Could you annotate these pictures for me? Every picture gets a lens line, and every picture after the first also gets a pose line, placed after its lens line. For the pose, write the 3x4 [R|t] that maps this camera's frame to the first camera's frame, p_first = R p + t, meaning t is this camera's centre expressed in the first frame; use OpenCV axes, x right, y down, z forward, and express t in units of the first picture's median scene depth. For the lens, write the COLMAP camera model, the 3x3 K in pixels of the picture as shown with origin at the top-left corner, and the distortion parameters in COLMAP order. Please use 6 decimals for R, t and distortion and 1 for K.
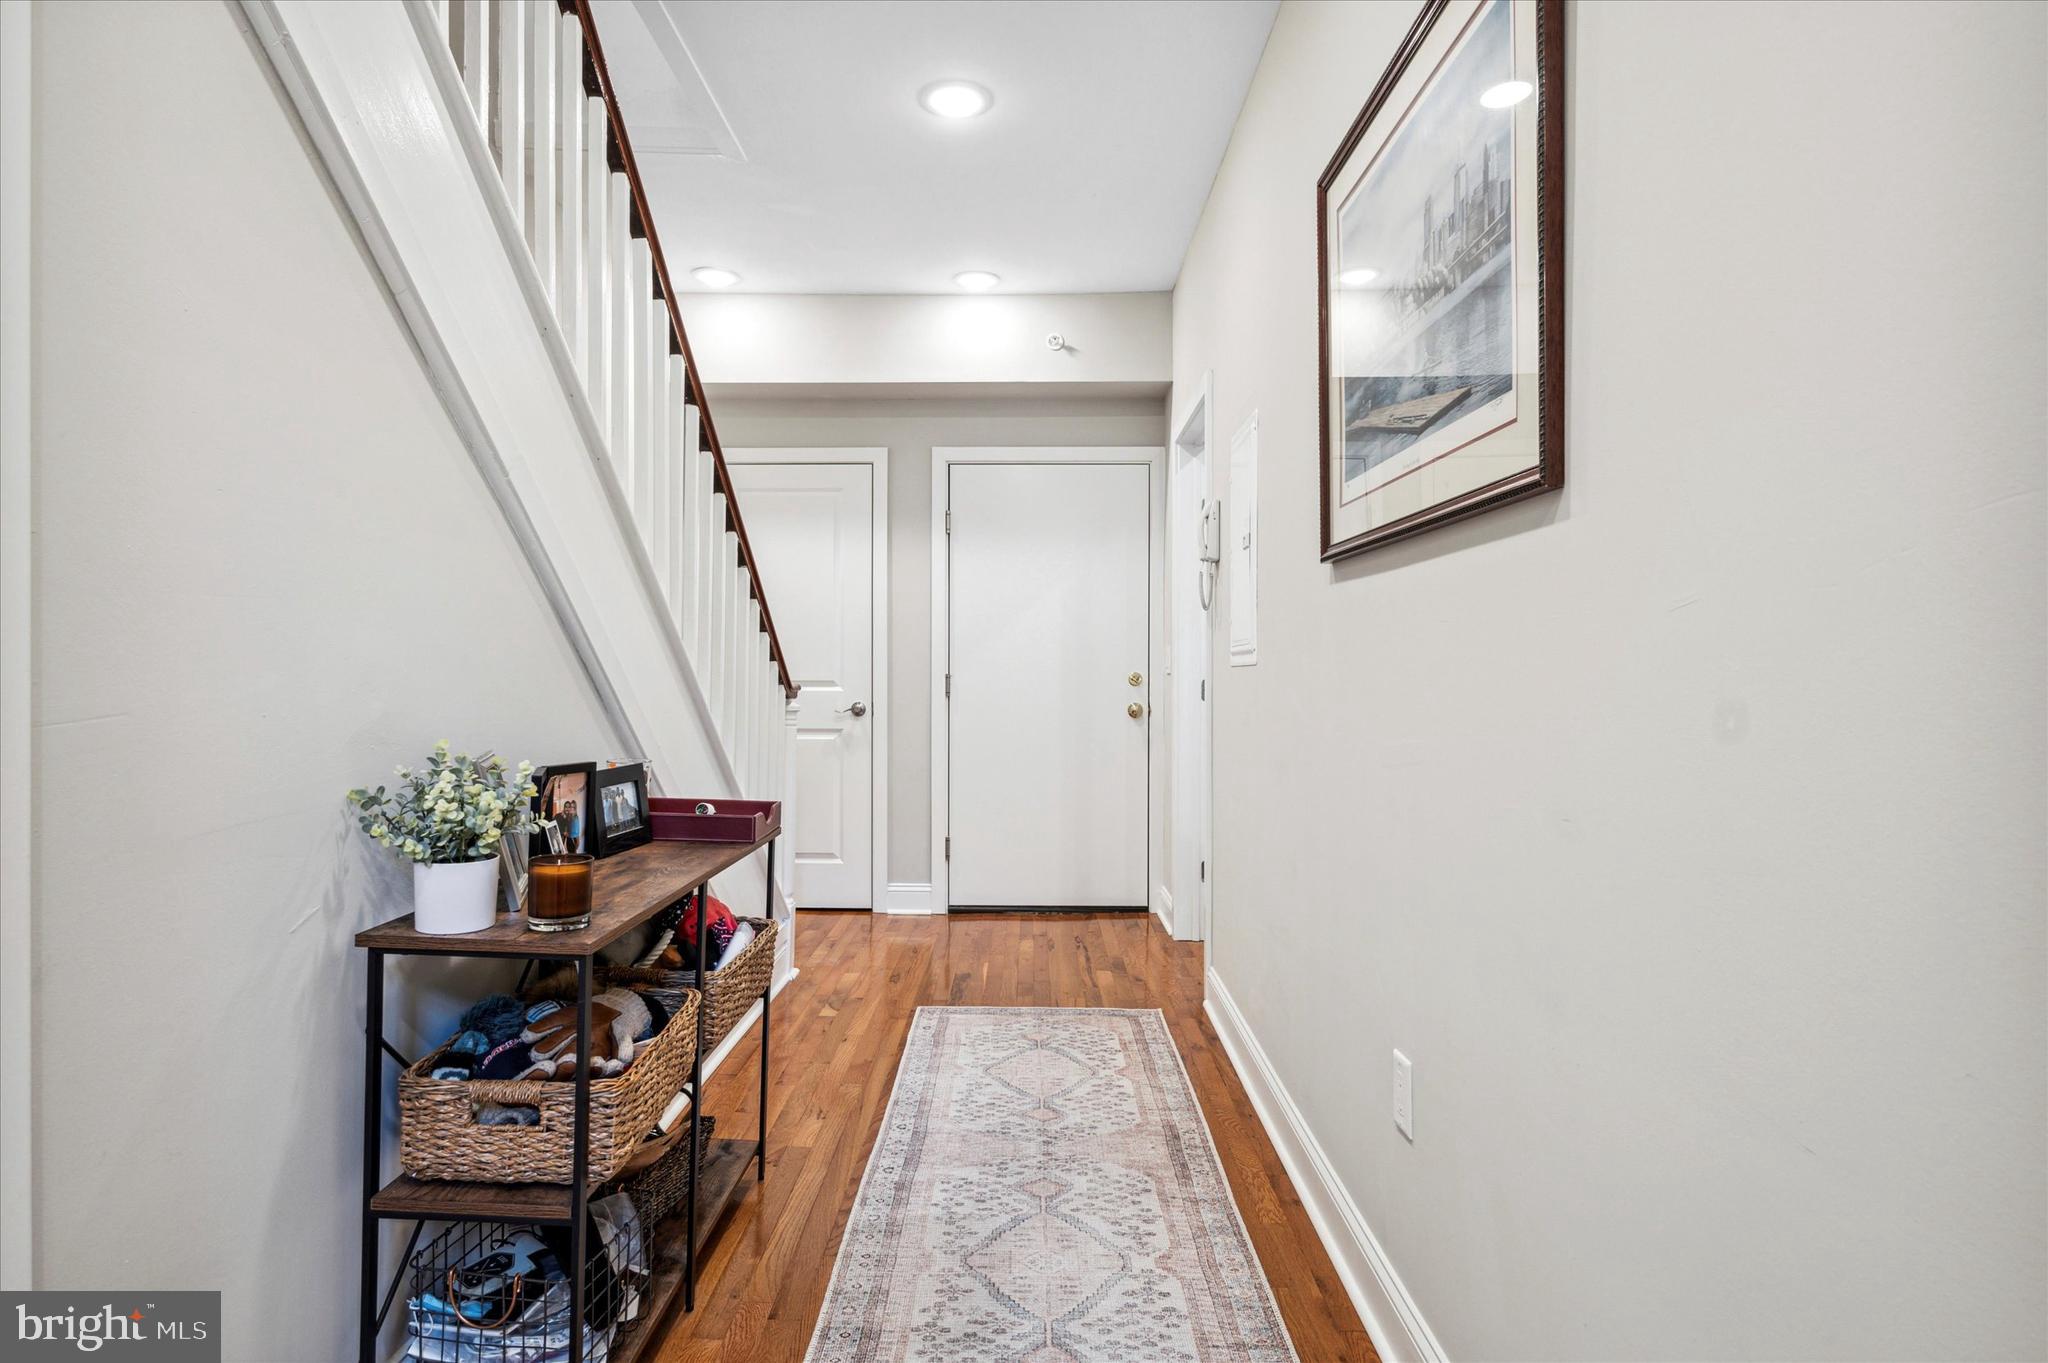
lens RADIAL K [[842.4, 0, 1023.6], [0, 842.4, 665.3], [0, 0, 1]] dist [0.001566, 0.000222]
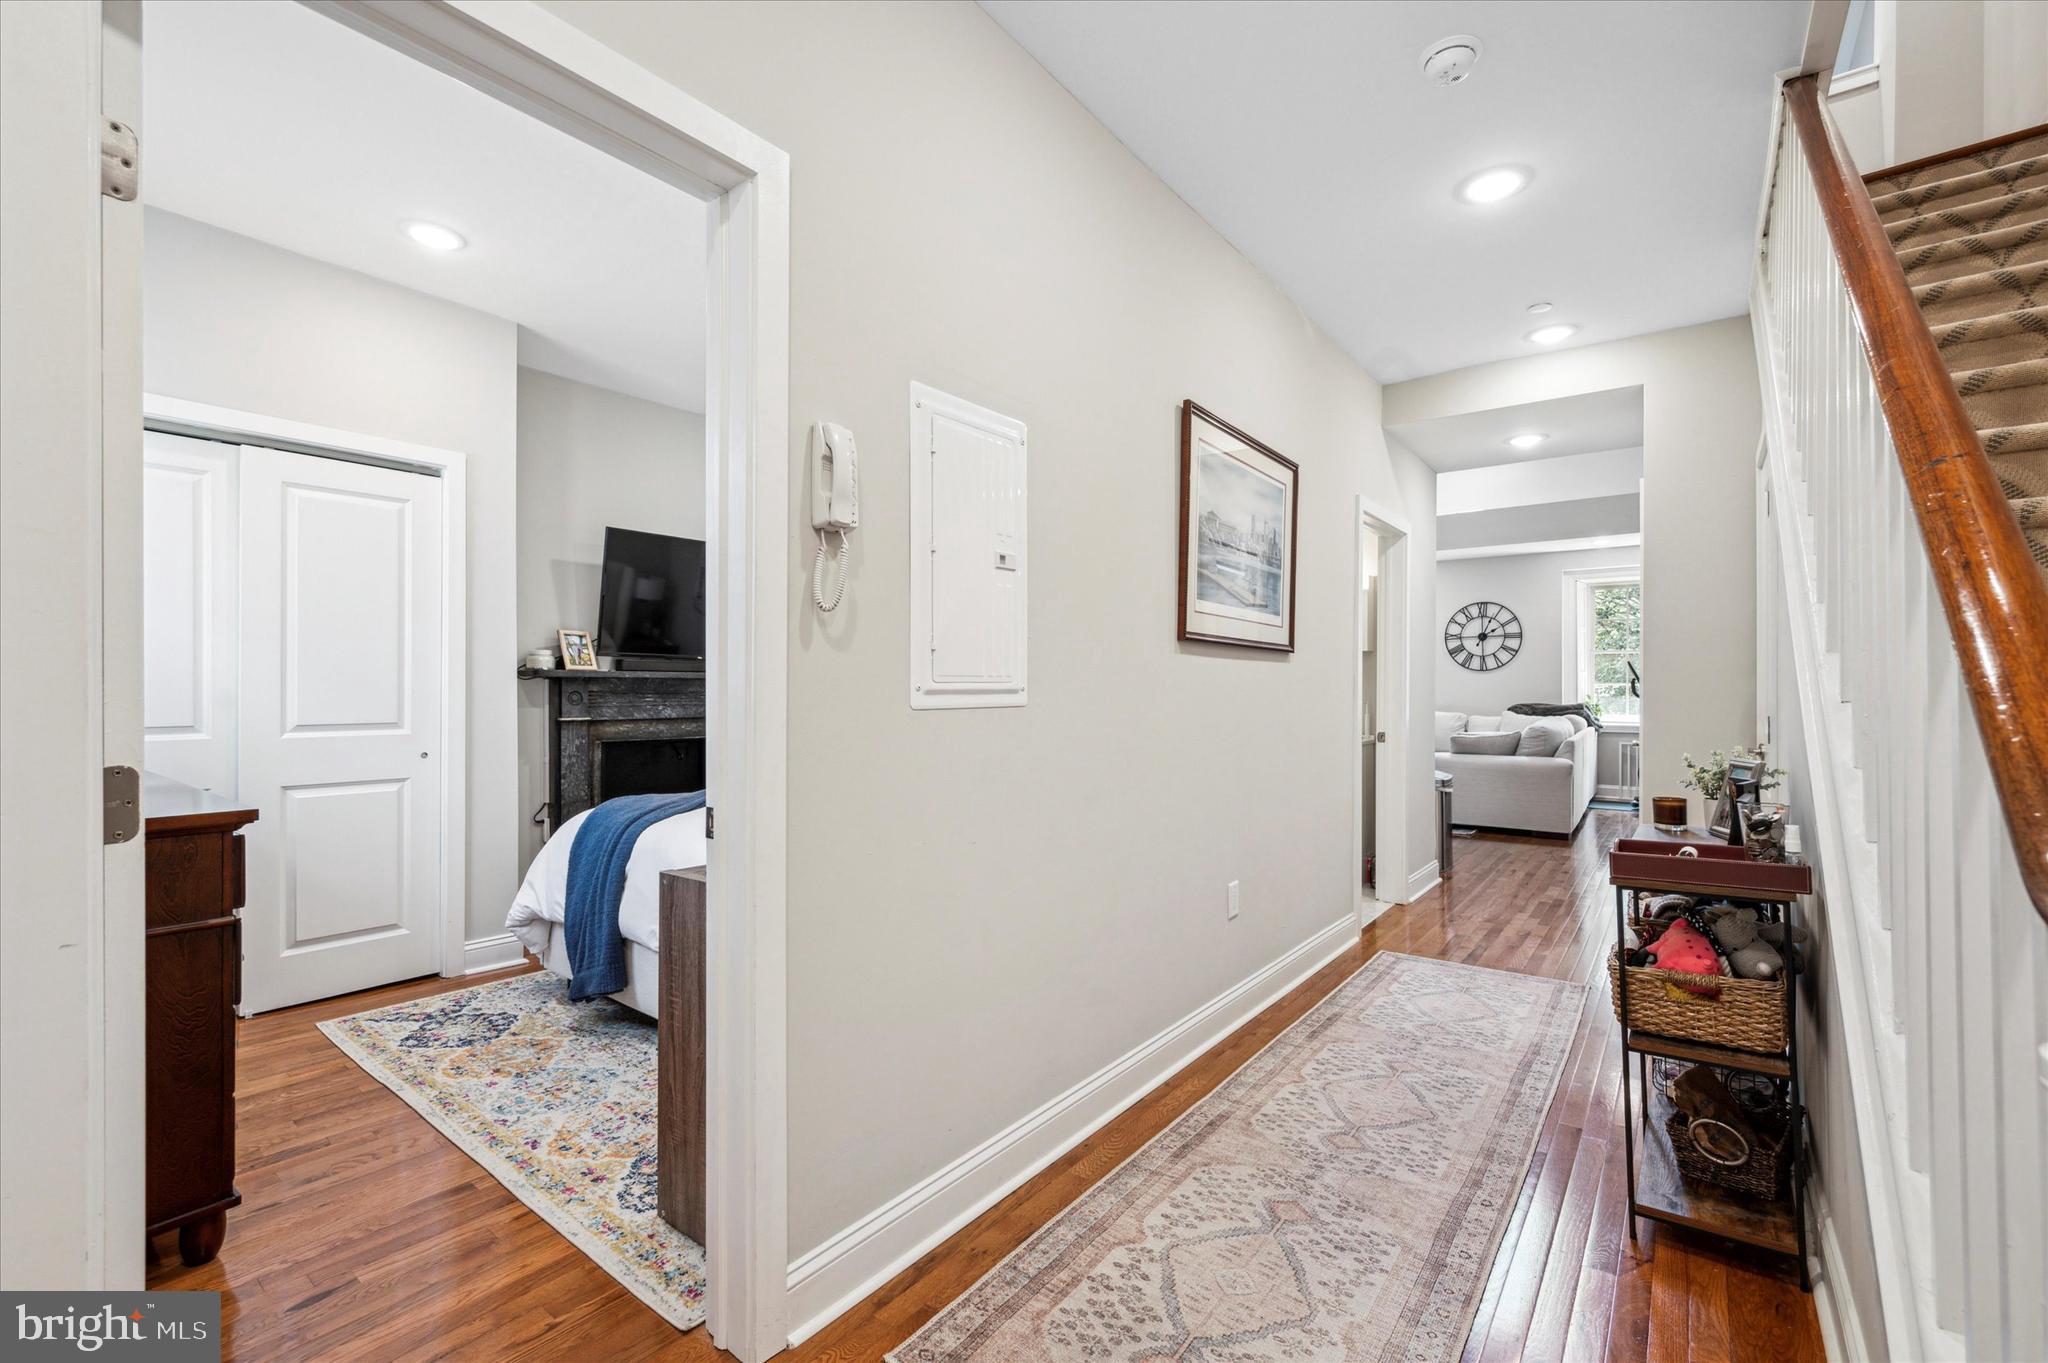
lens RADIAL K [[859.1, 0, 1021.6], [0, 859.1, 688.8], [0, 0, 1]] dist [-0.000592, 0.000017]
pose [[-0.766573, -0.001534, 0.642155, -0.405758], [-0.009481, 0.999915, -0.008930, -0.012072], [-0.642087, -0.012933, -0.766523, 2.224995]]
